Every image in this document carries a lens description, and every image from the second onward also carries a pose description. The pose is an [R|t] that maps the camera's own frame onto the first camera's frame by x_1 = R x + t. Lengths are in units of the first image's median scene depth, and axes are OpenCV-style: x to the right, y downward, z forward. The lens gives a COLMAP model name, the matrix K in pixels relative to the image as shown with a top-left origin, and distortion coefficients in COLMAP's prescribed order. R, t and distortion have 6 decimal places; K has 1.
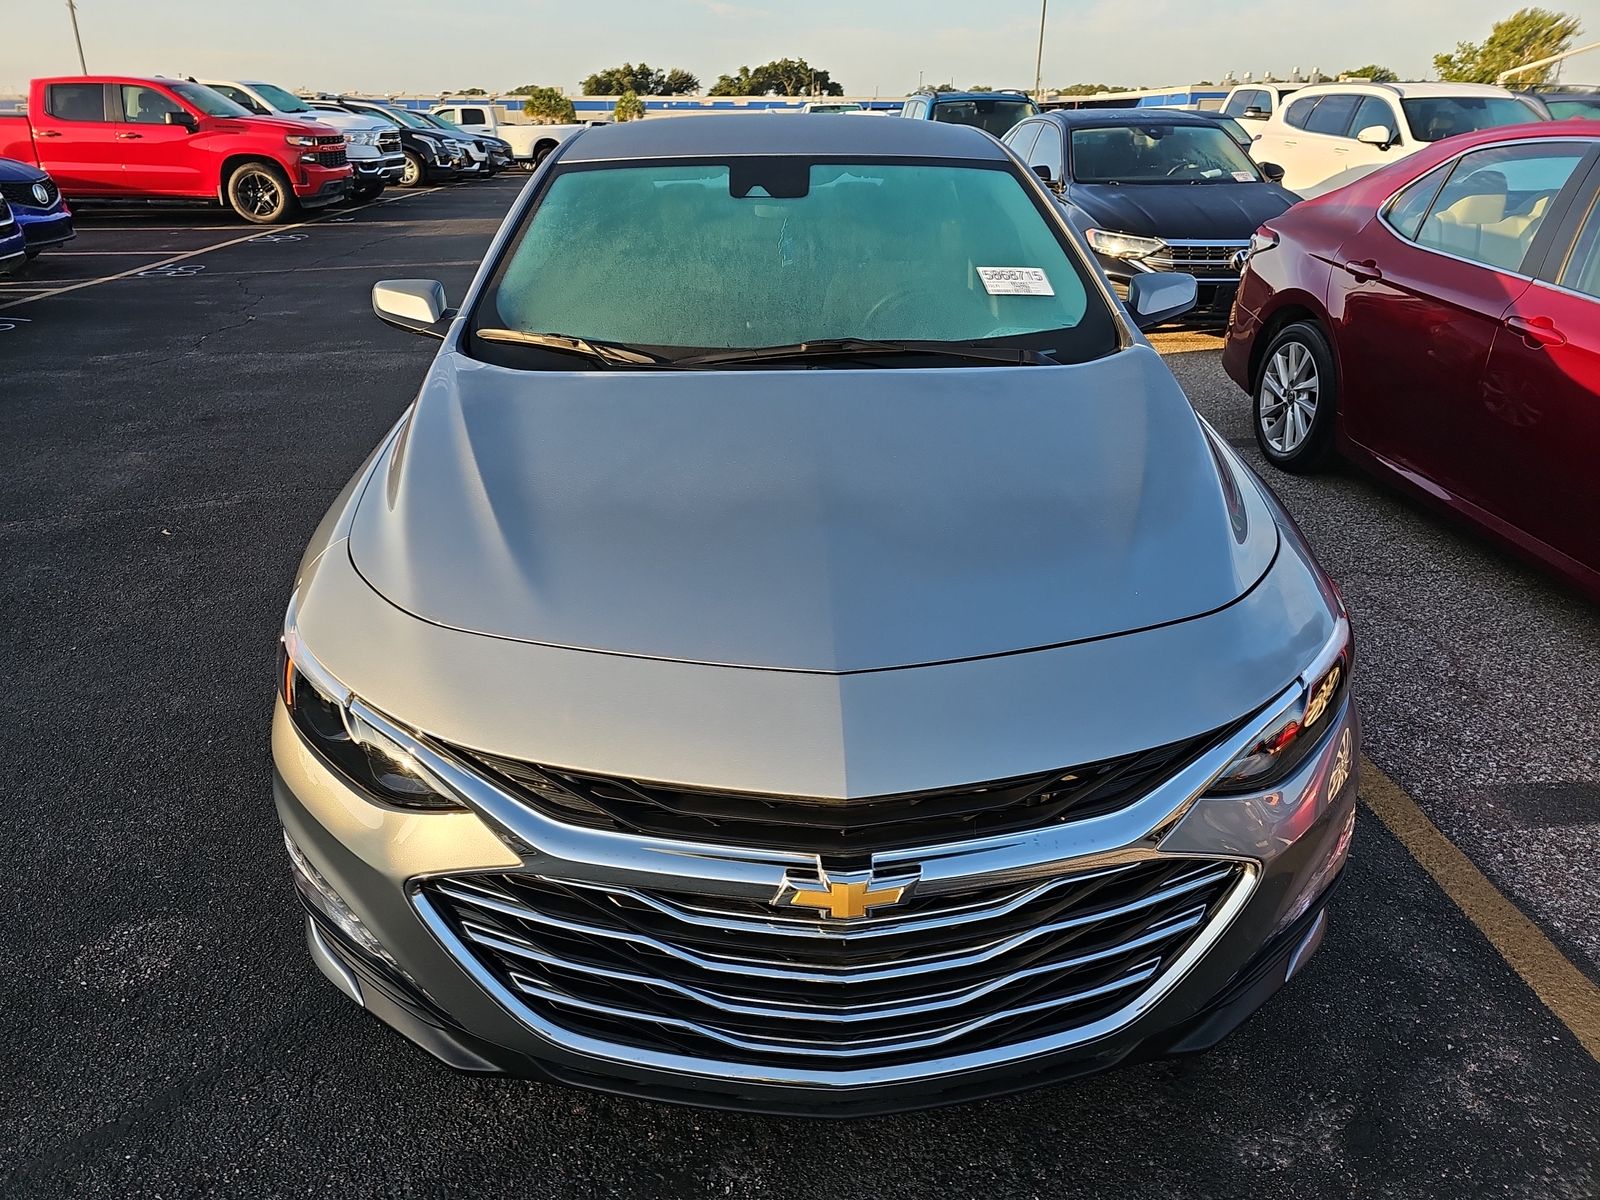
lens RADIAL K [[1074.8, 0, 800.0], [0, 1074.8, 600.0], [0, 0, 1]] dist [0.058475, -0.048441]
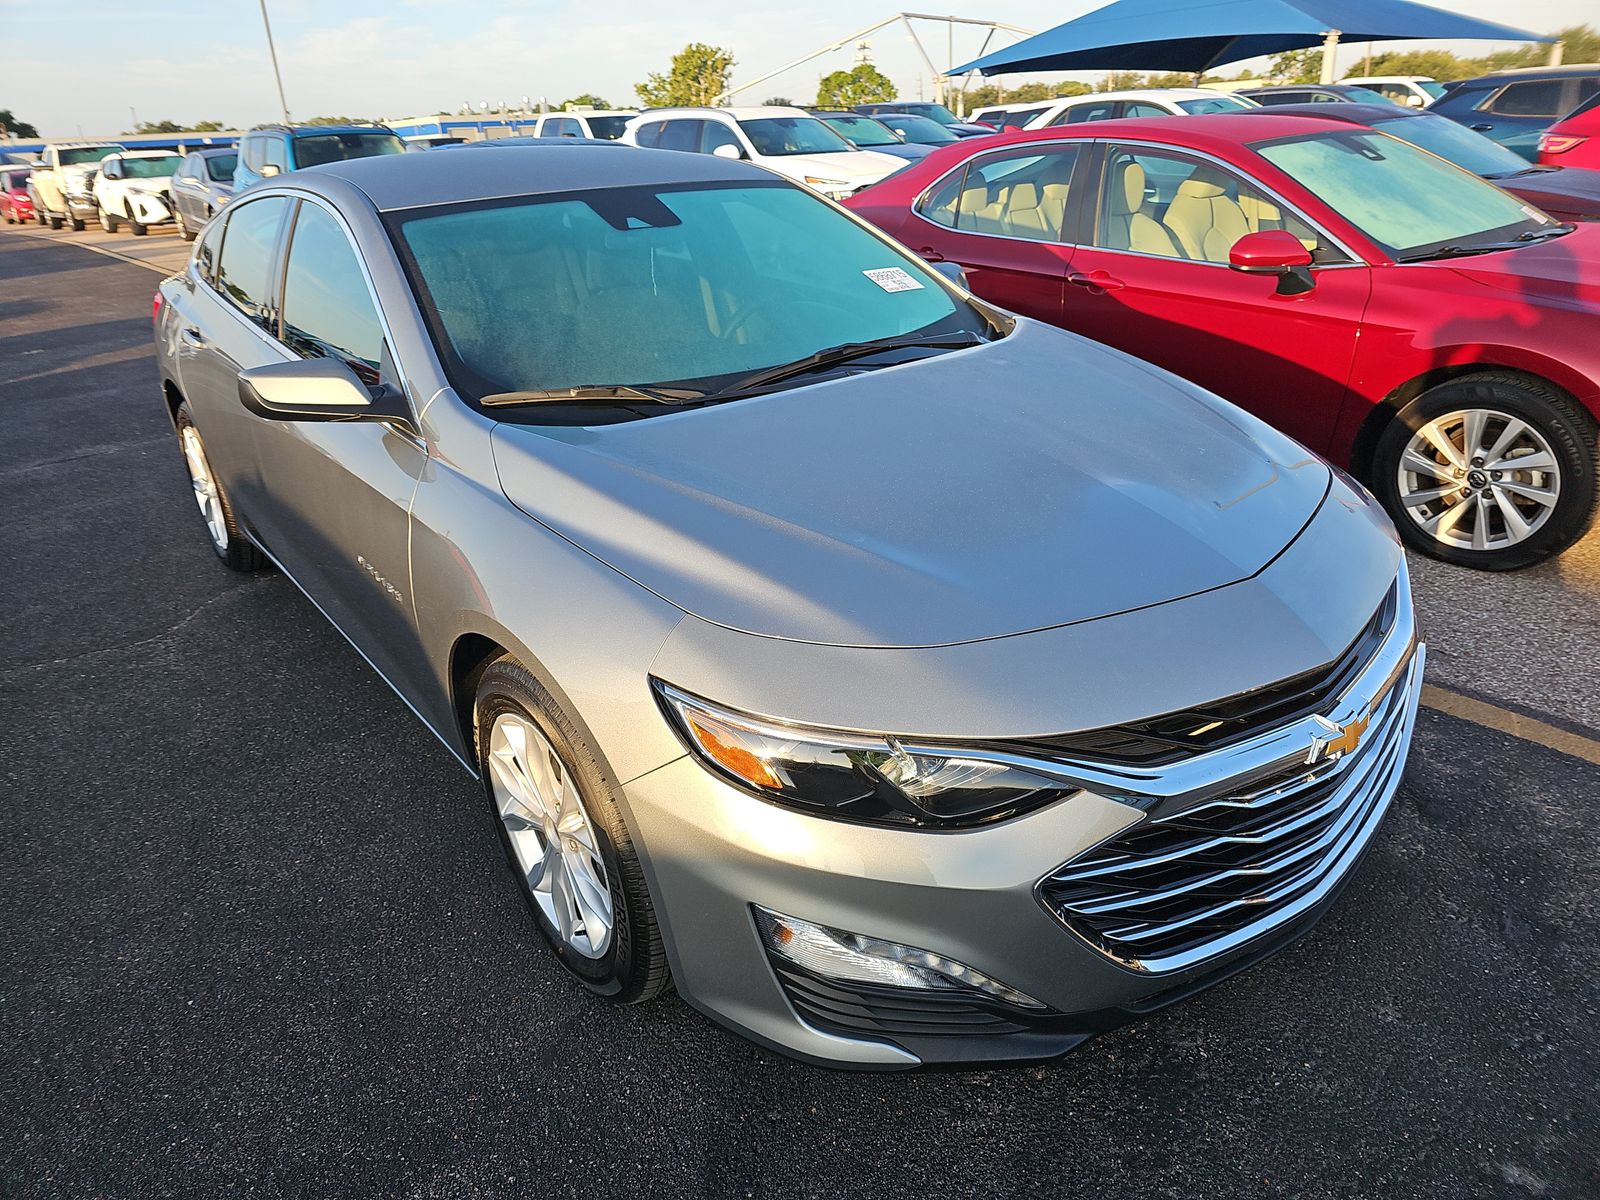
lens RADIAL K [[1074.8, 0, 800.0], [0, 1074.8, 600.0], [0, 0, 1]] dist [0.058475, -0.048441]
pose [[0.805324, -0.269577, 0.527998, -0.148098], [0.281552, 0.957697, 0.059532, -0.017752], [-0.521711, 0.100716, 0.847156, 0.033334]]
